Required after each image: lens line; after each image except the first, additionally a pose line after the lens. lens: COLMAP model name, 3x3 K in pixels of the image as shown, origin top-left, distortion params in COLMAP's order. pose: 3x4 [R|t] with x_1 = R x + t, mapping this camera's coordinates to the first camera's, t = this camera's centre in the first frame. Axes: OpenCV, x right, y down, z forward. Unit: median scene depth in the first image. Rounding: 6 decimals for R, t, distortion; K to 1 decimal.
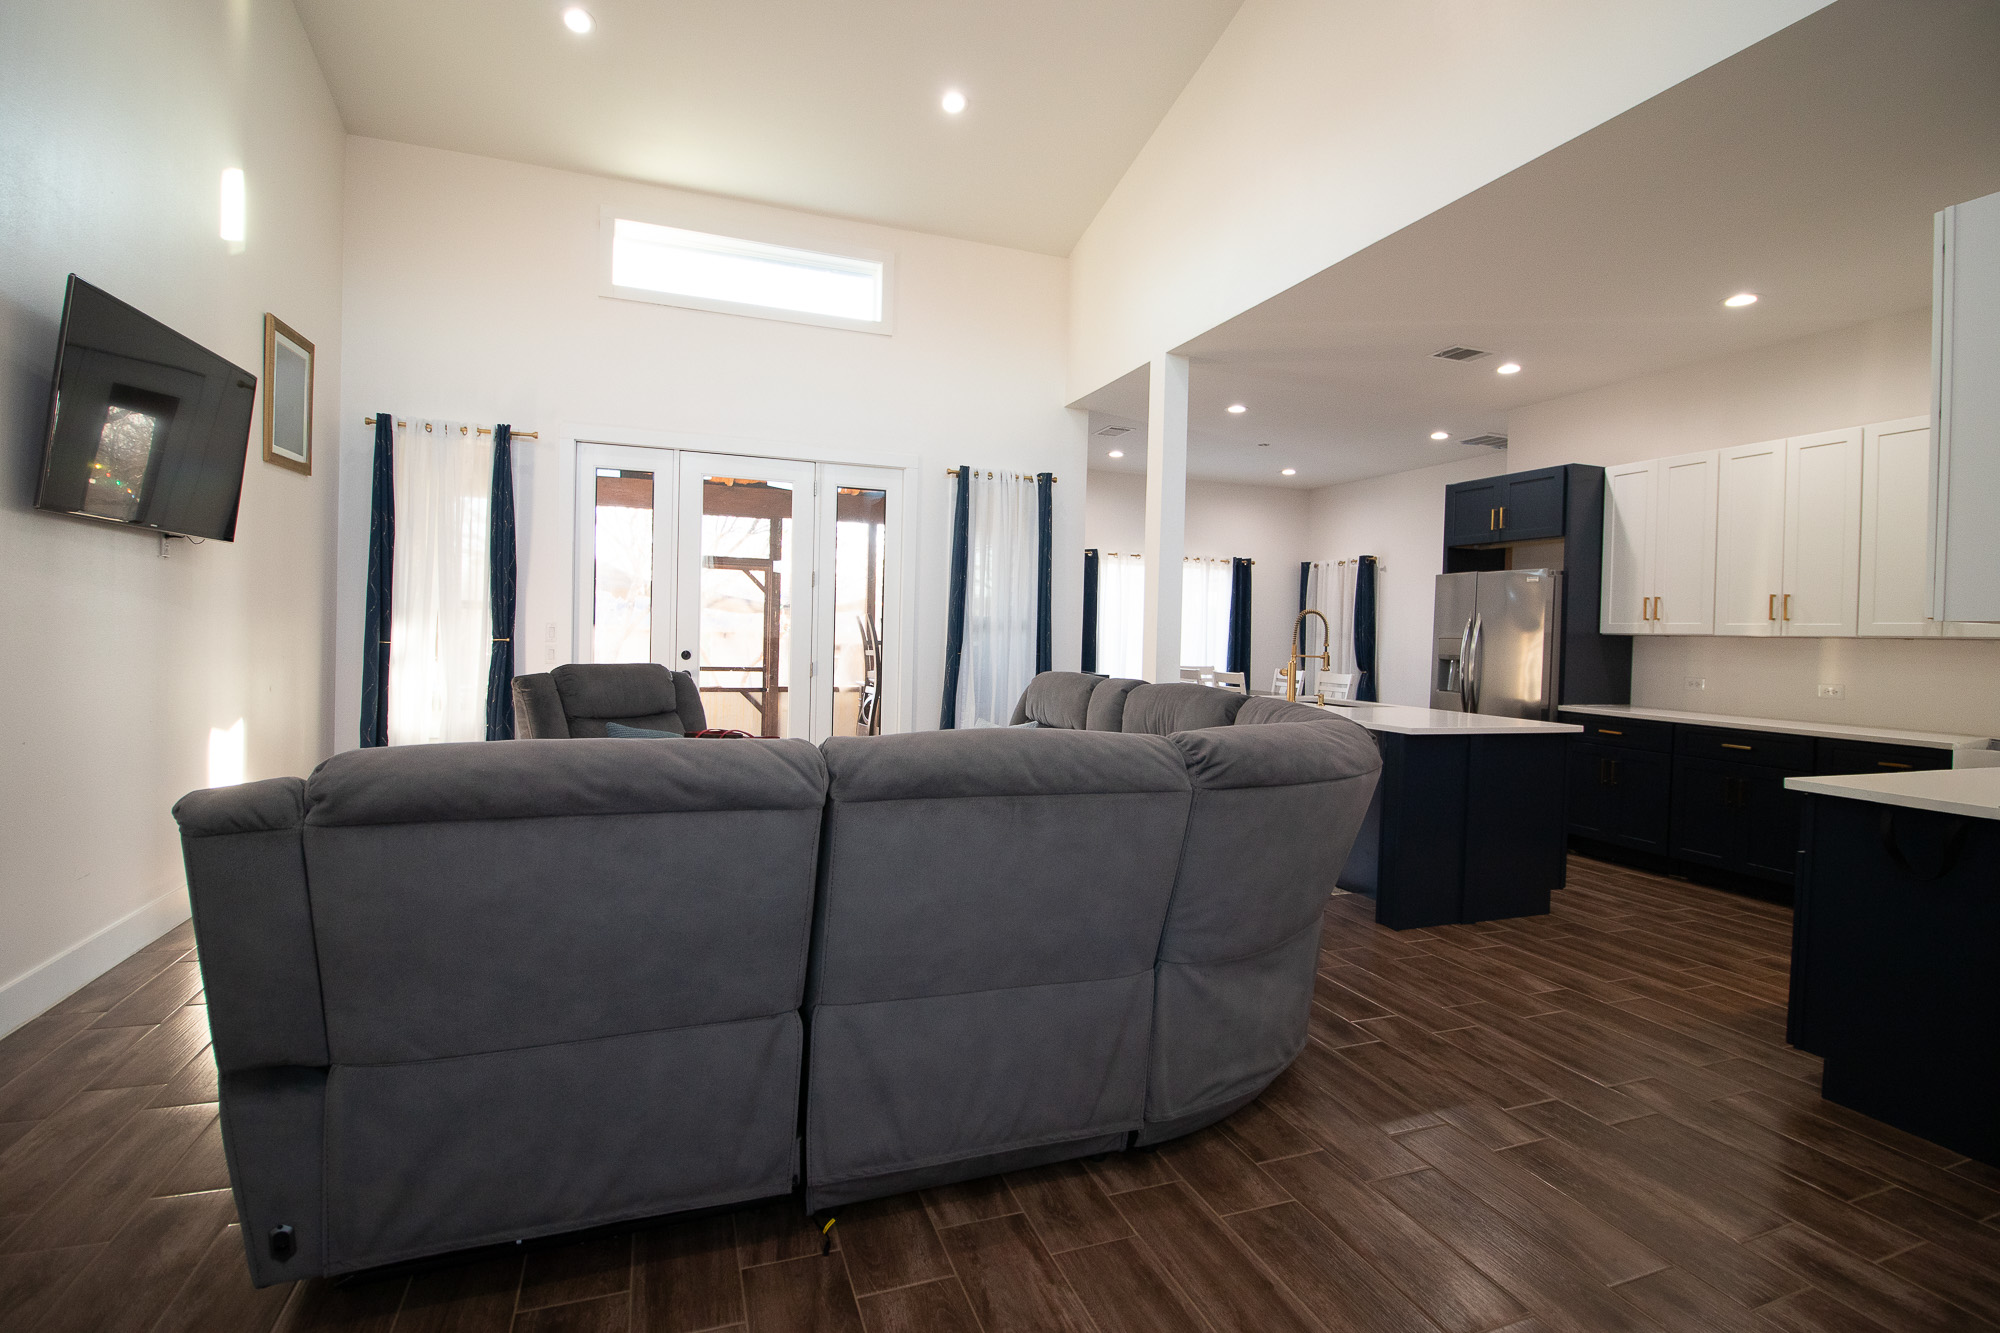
lens RADIAL K [[918.7, 0, 978.6], [0, 918.7, 656.4], [0, 0, 1]] dist [0.001595, -0.017257]
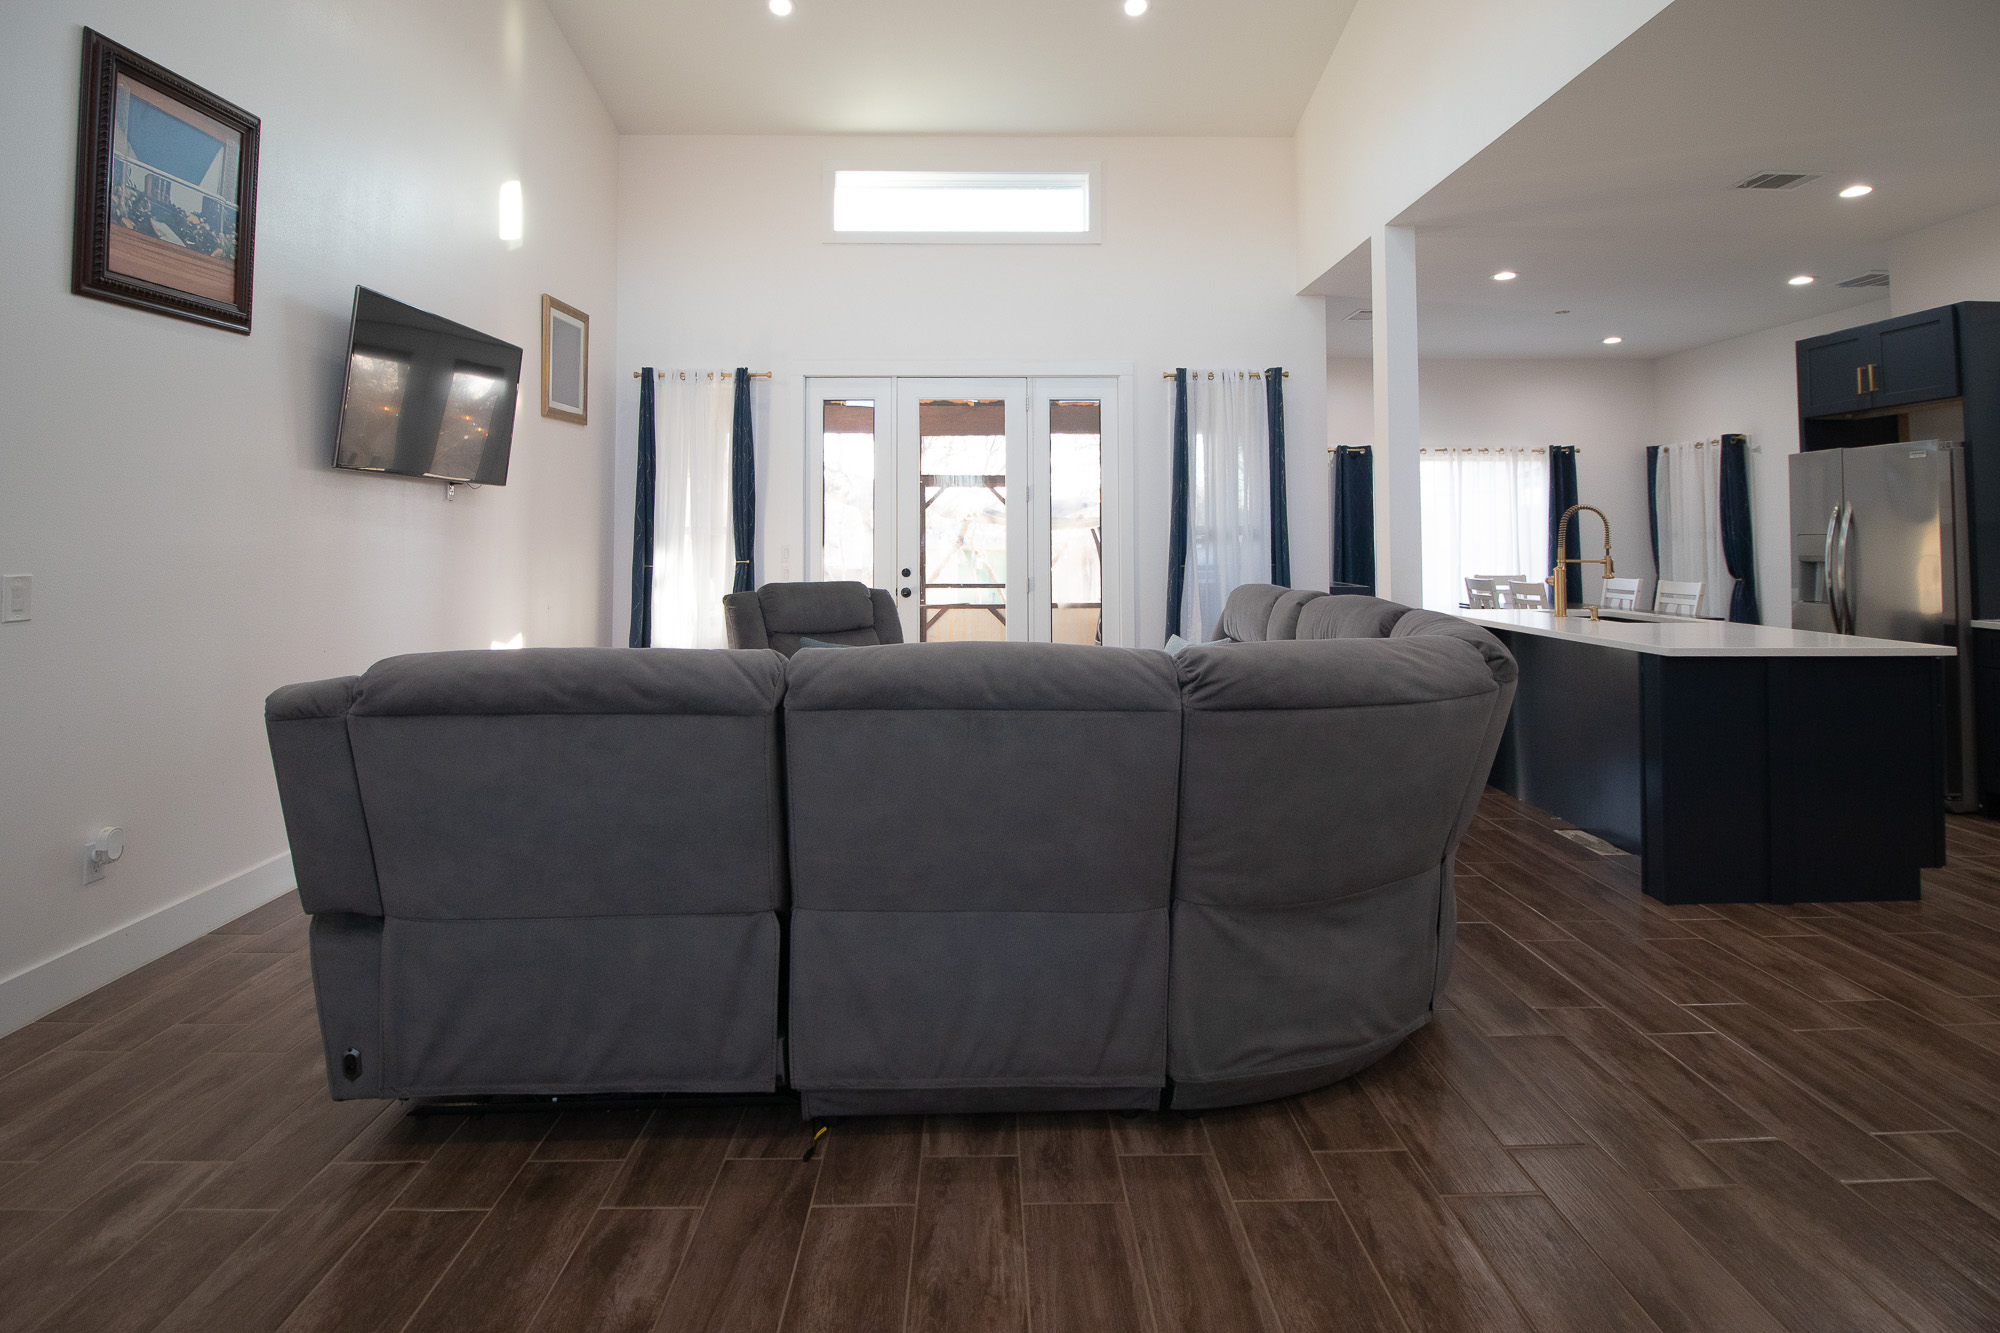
lens RADIAL K [[957.4, 0, 979.0], [0, 957.4, 513.7], [0, 0, 1]] dist [0.001102, -0.009434]
pose [[0.946684, -0.036676, -0.320070, 0.155965], [0.017284, 0.997850, -0.063221, 0.002742], [0.321700, 0.054318, 0.945282, 0.007994]]
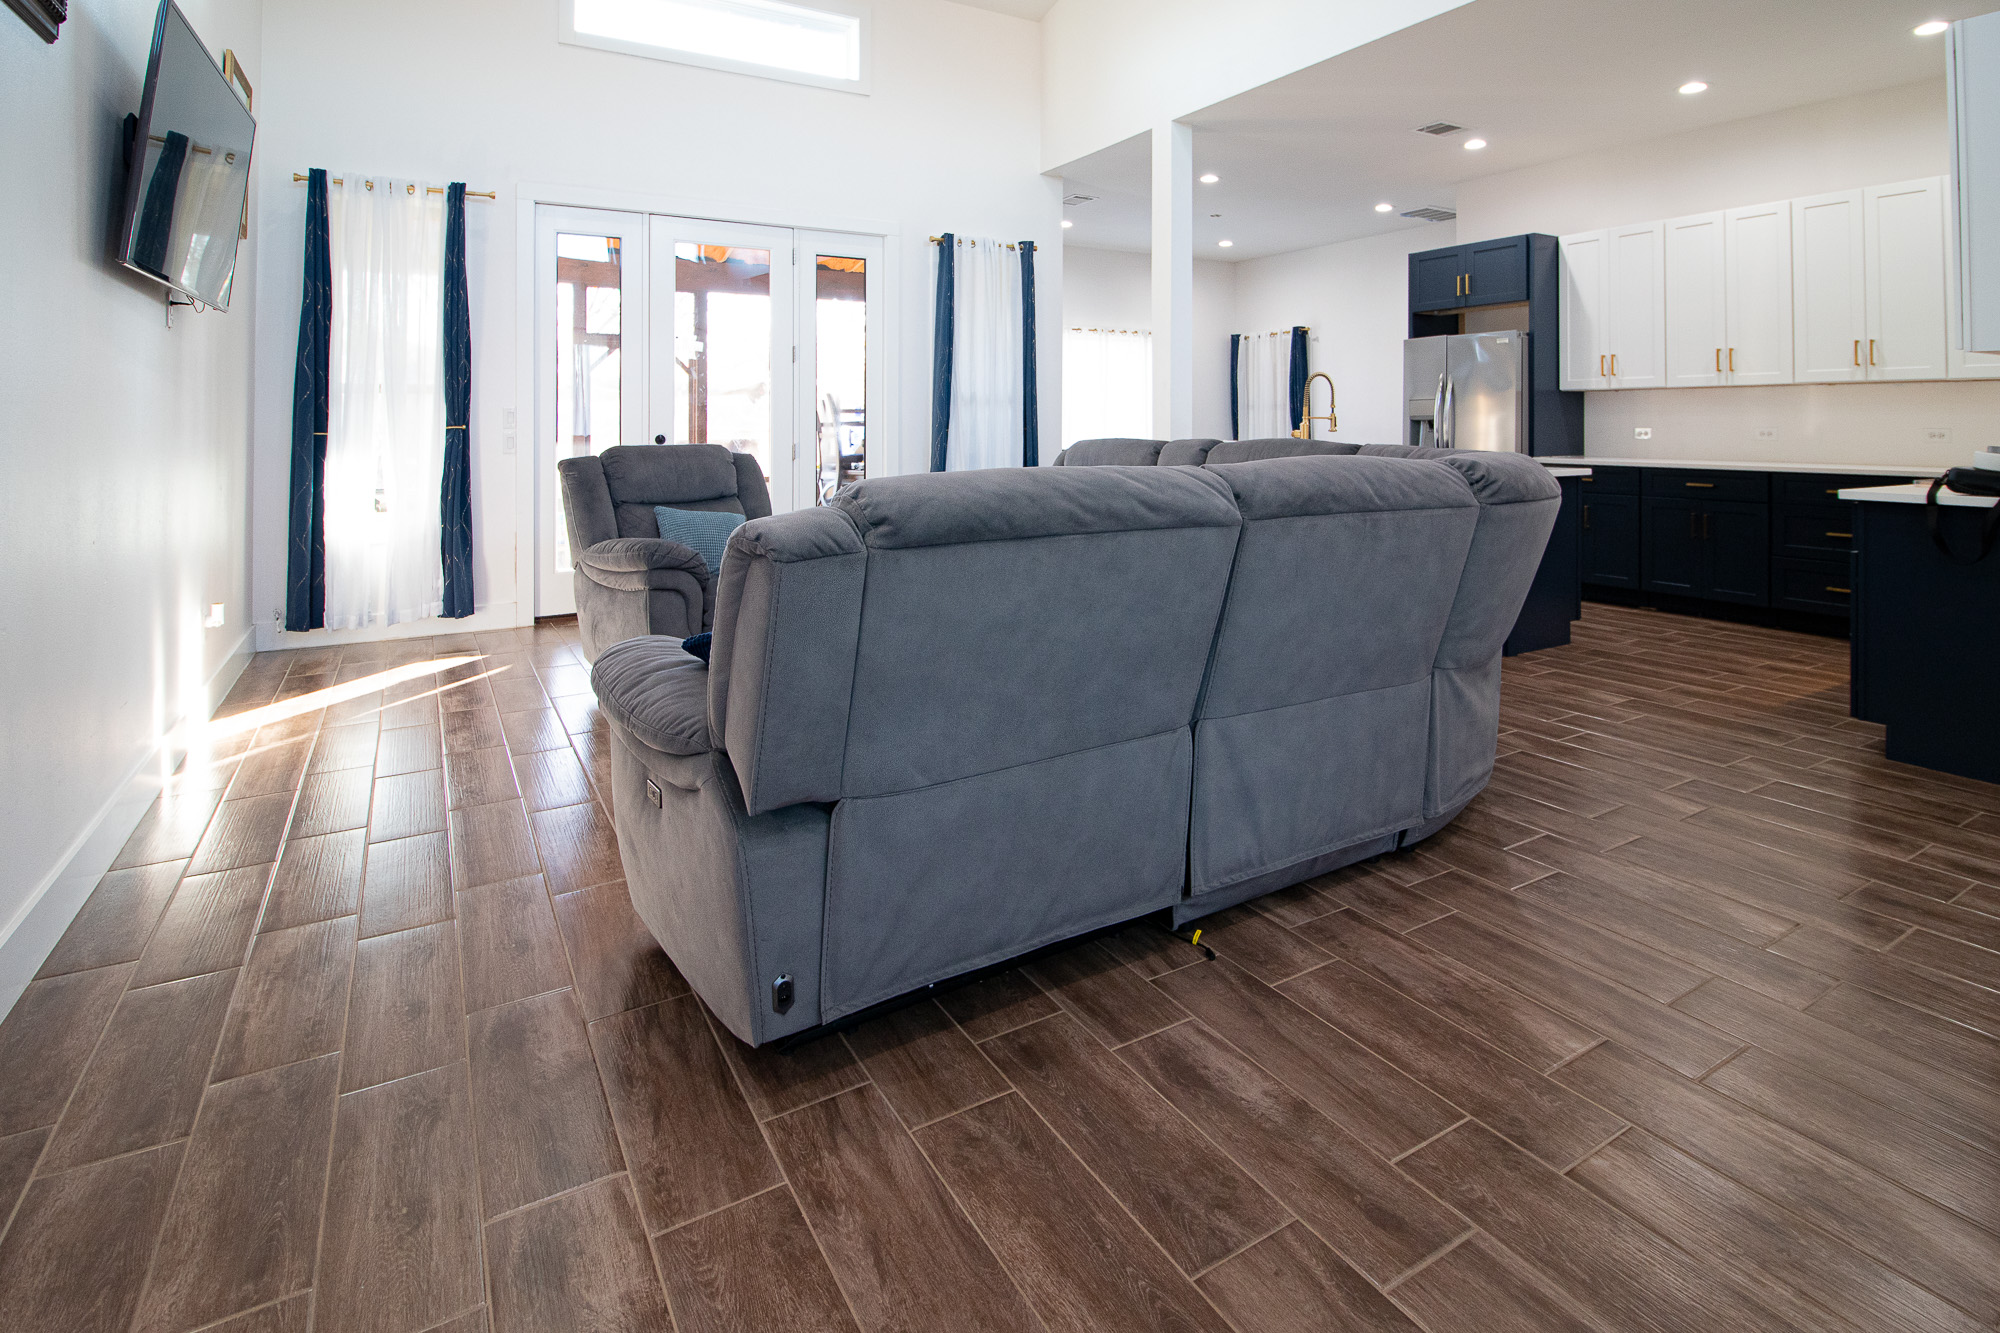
lens RADIAL K [[991.7, 0, 1006.5], [0, 991.7, 434.5], [0, 0, 1]] dist [-0.000673, -0.010872]
pose [[0.982668, -0.032768, 0.182453, -0.239465], [0.035243, 0.999325, -0.010340, 0.022839], [-0.181991, 0.016591, 0.983160, -0.033646]]
